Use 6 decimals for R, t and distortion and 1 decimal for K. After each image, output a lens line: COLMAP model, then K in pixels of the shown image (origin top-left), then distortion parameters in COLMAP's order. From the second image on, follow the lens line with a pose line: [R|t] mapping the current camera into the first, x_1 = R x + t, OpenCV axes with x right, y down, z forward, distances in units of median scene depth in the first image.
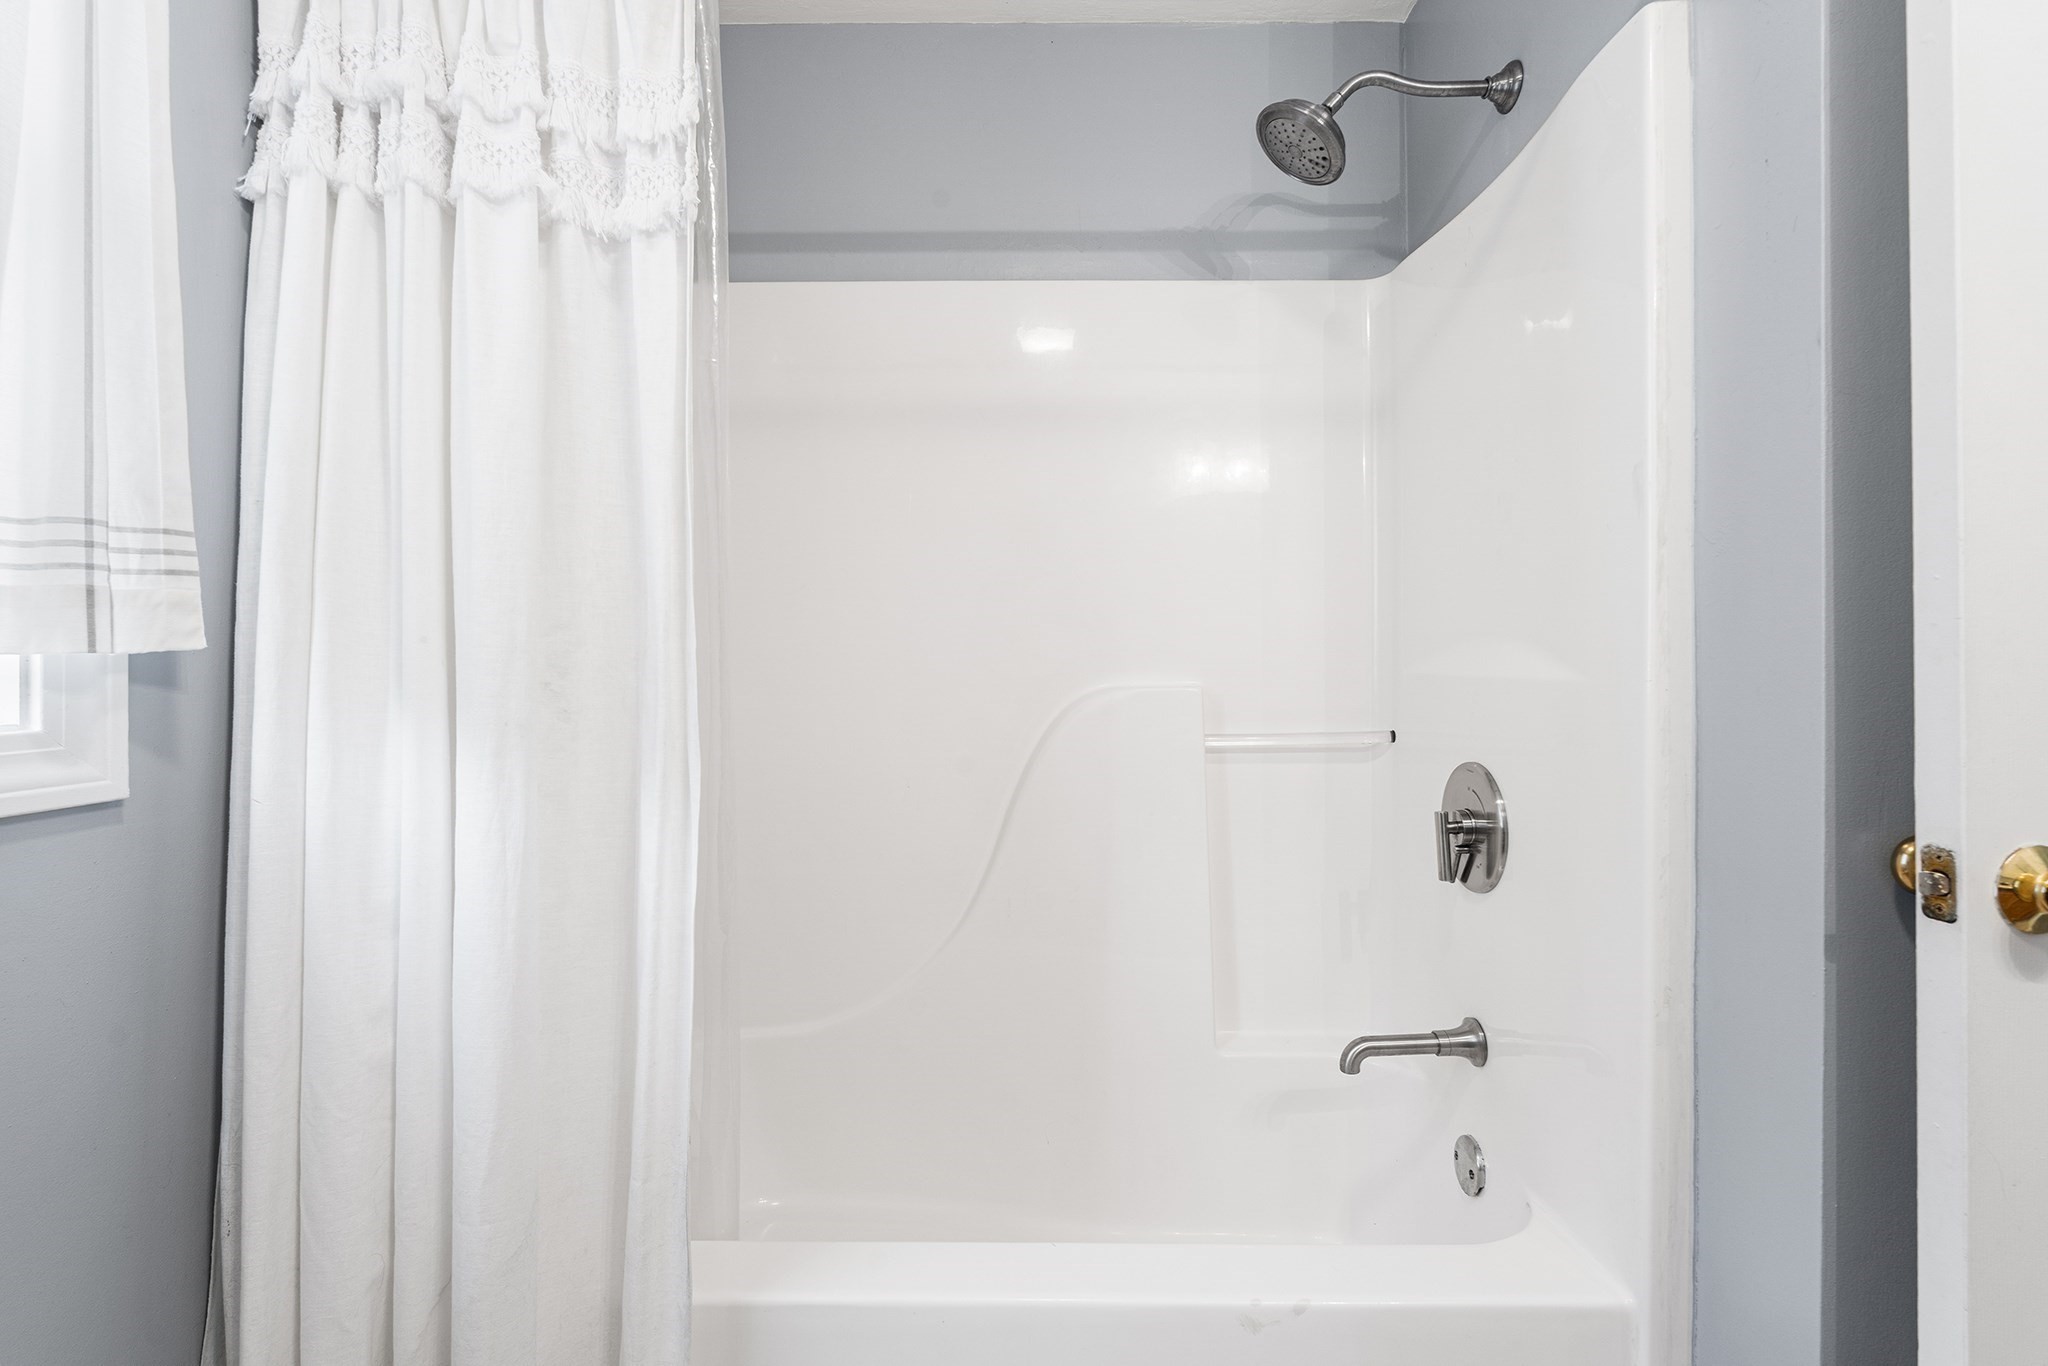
lens RADIAL K [[913.2, 0, 1024.1], [0, 913.2, 678.6], [0, 0, 1]] dist [-0.008197, 0.002139]
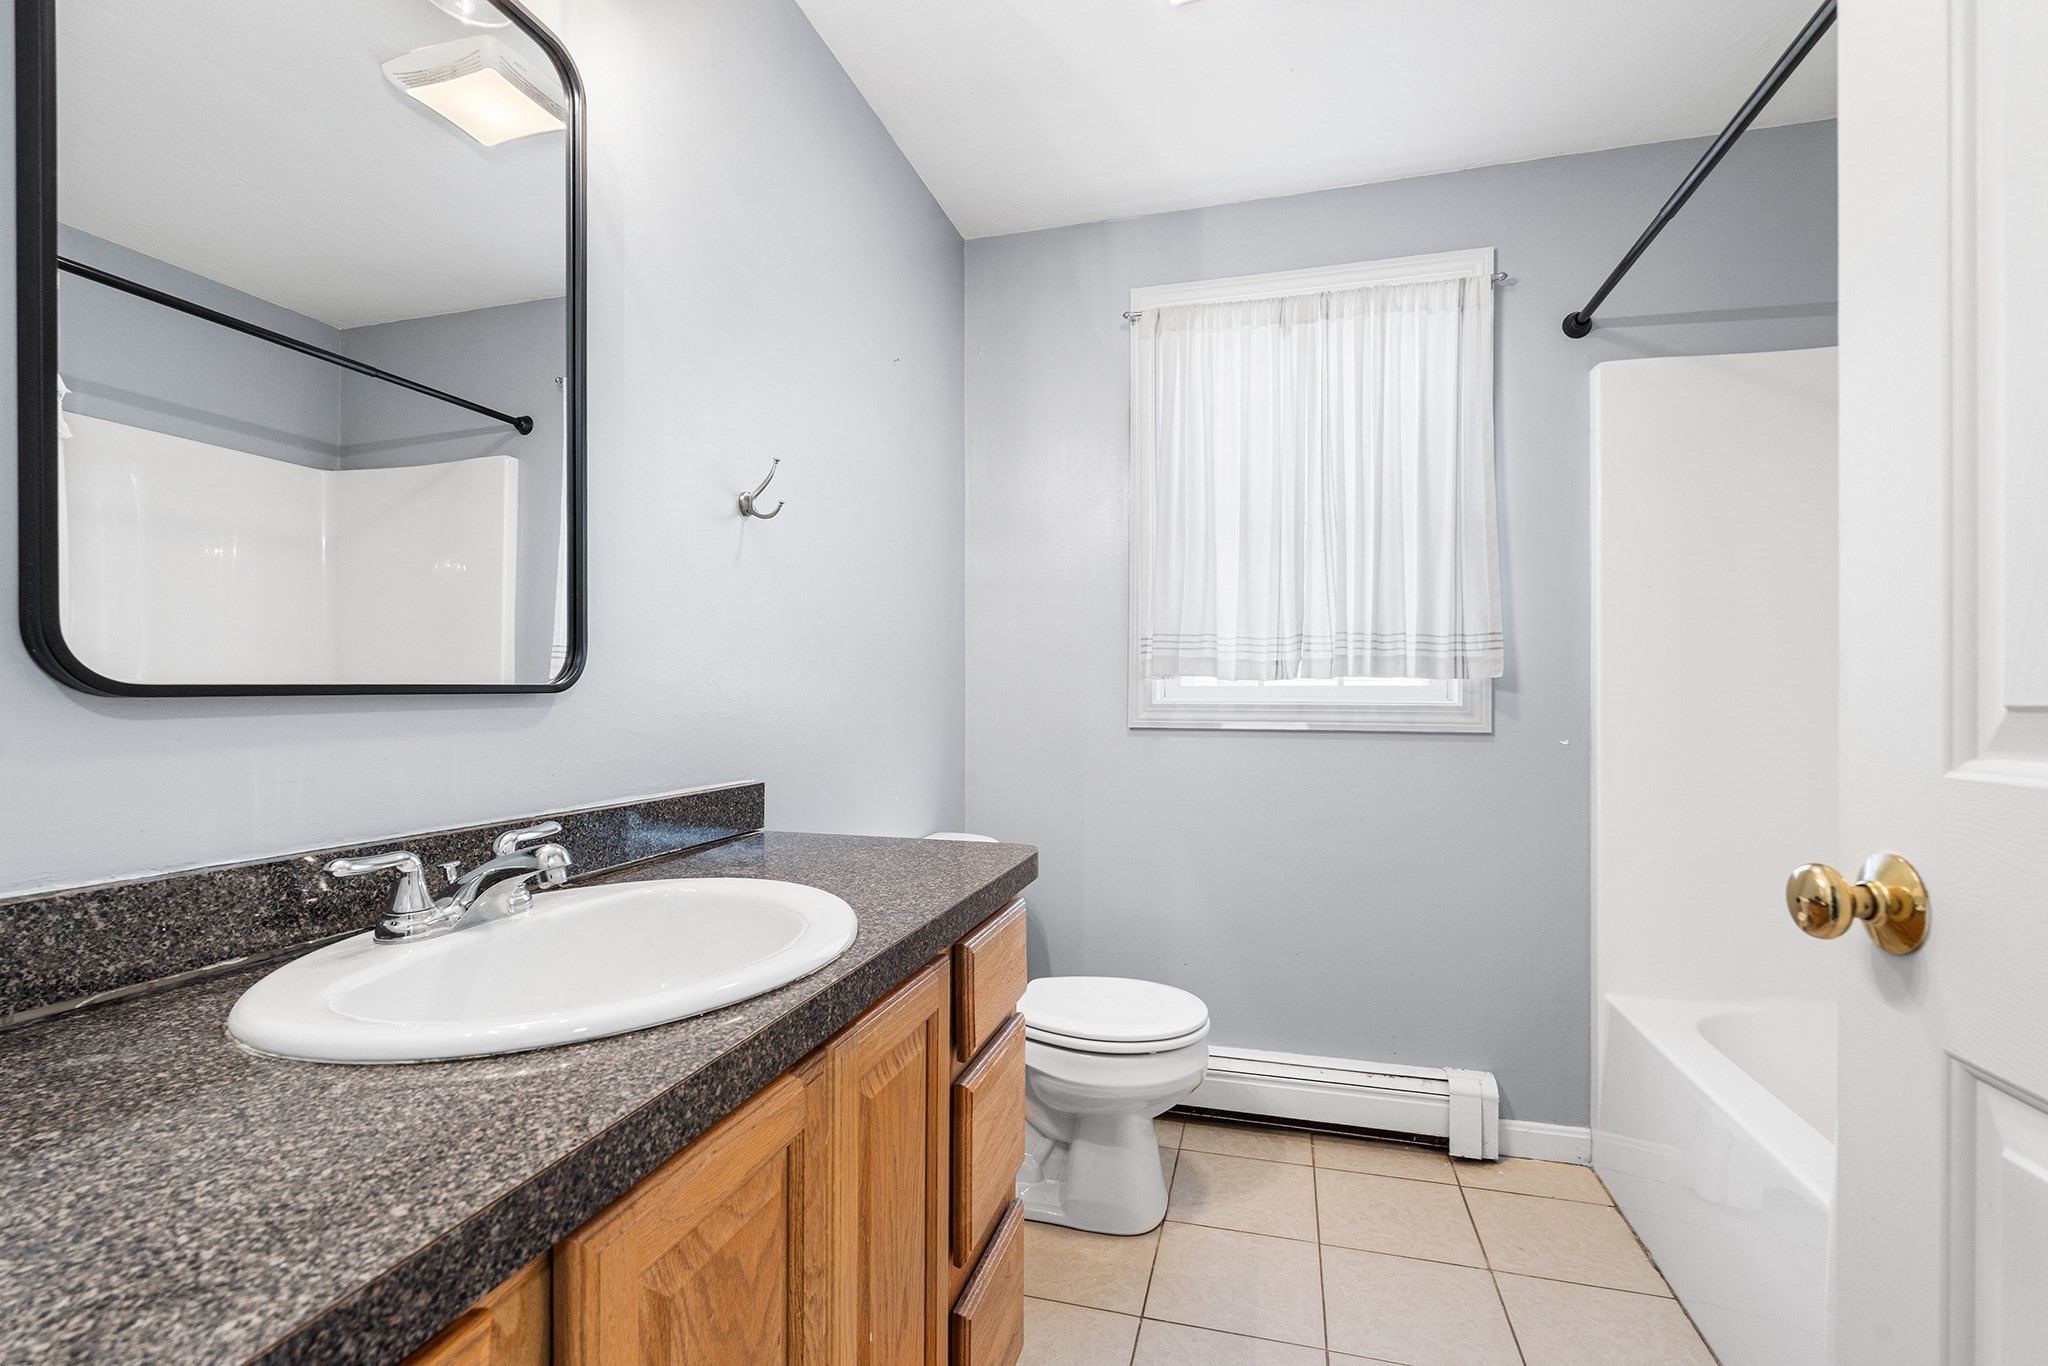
lens RADIAL K [[913.2, 0, 1023.3], [0, 913.2, 688.3], [0, 0, 1]] dist [-0.008197, 0.002139]
pose [[-0.267583, -0.002991, -0.963530, 2.092225], [-0.000623, 0.999996, -0.002931, 0.009627], [0.963535, -0.000184, -0.267584, 0.398498]]
